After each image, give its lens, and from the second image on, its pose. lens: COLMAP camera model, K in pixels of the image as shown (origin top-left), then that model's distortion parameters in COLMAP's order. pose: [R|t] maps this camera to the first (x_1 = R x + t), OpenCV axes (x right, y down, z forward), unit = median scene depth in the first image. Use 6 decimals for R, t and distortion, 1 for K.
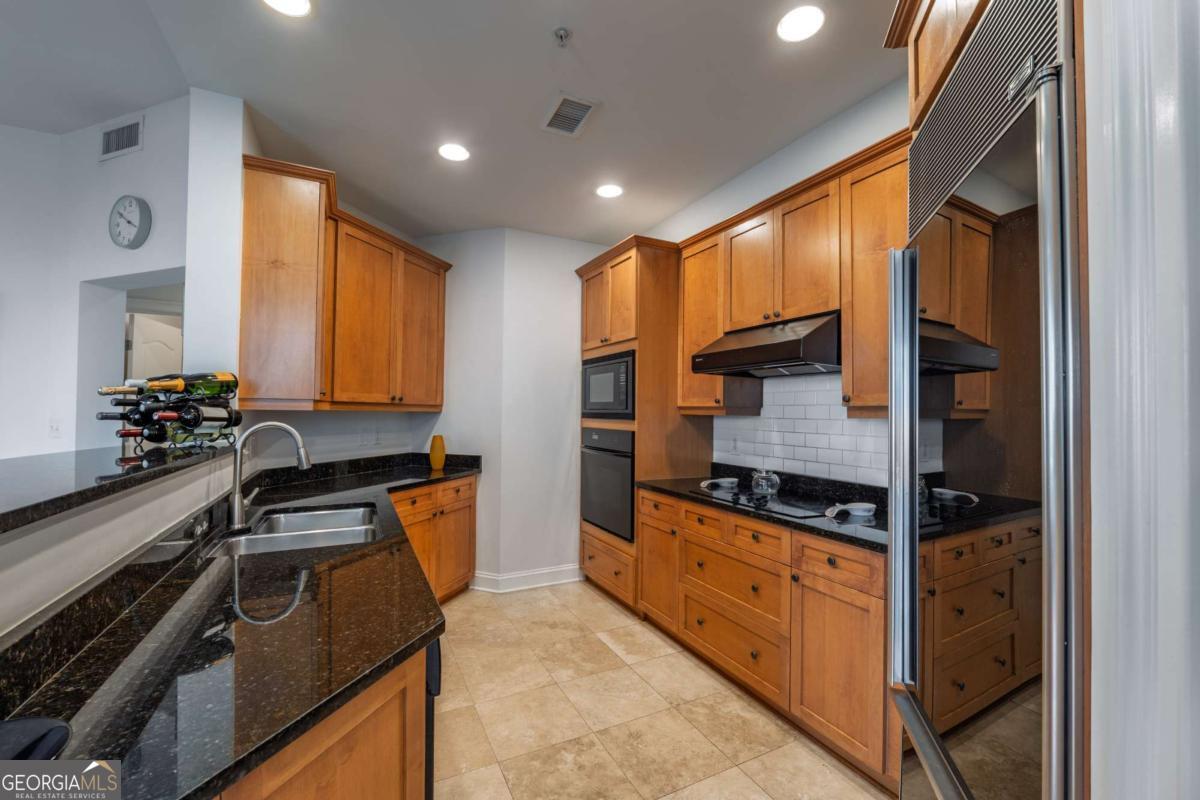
lens RADIAL K [[480.3, 0, 601.4], [0, 480.3, 405.5], [0, 0, 1]] dist [0.000045, 0.000003]
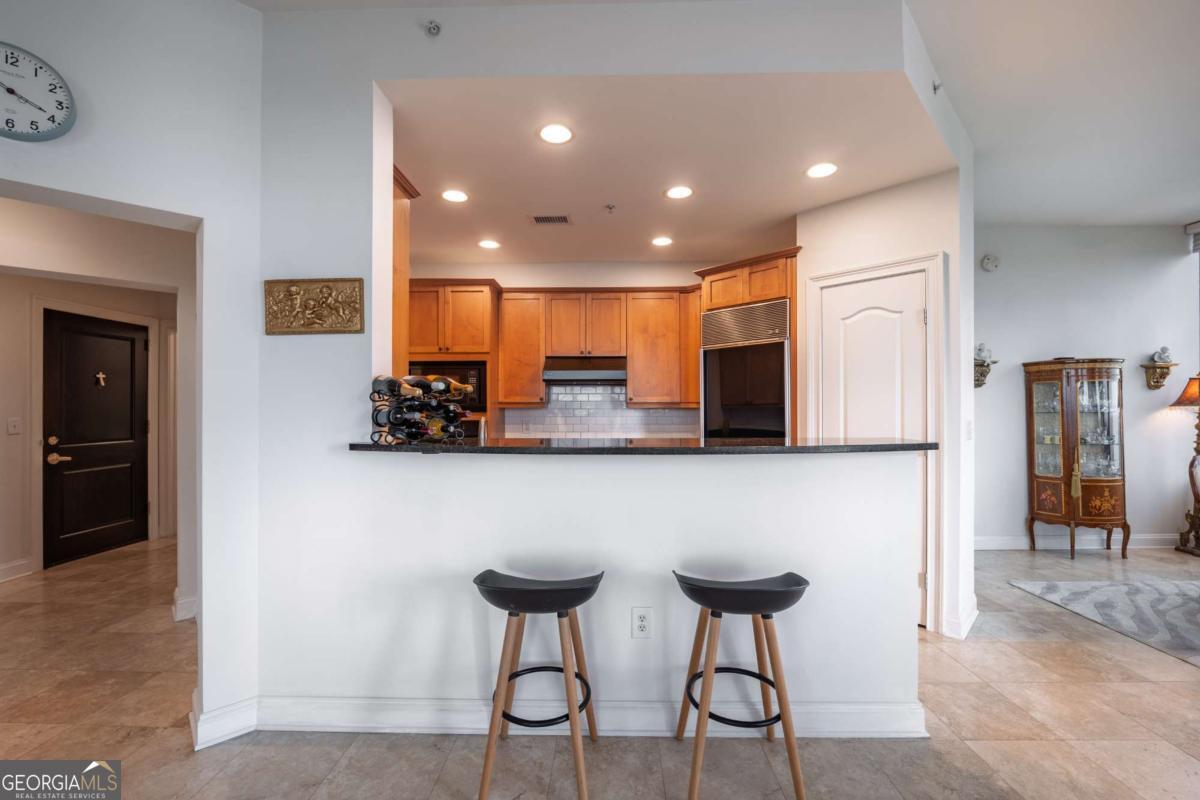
lens RADIAL K [[480.3, 0, 601.4], [0, 480.3, 405.5], [0, 0, 1]] dist [0.000045, 0.000003]
pose [[0.512505, -0.003954, 0.858675, -0.959727], [-0.007873, 0.999926, 0.009304, -0.003440], [-0.858648, -0.011528, 0.512436, 0.013284]]
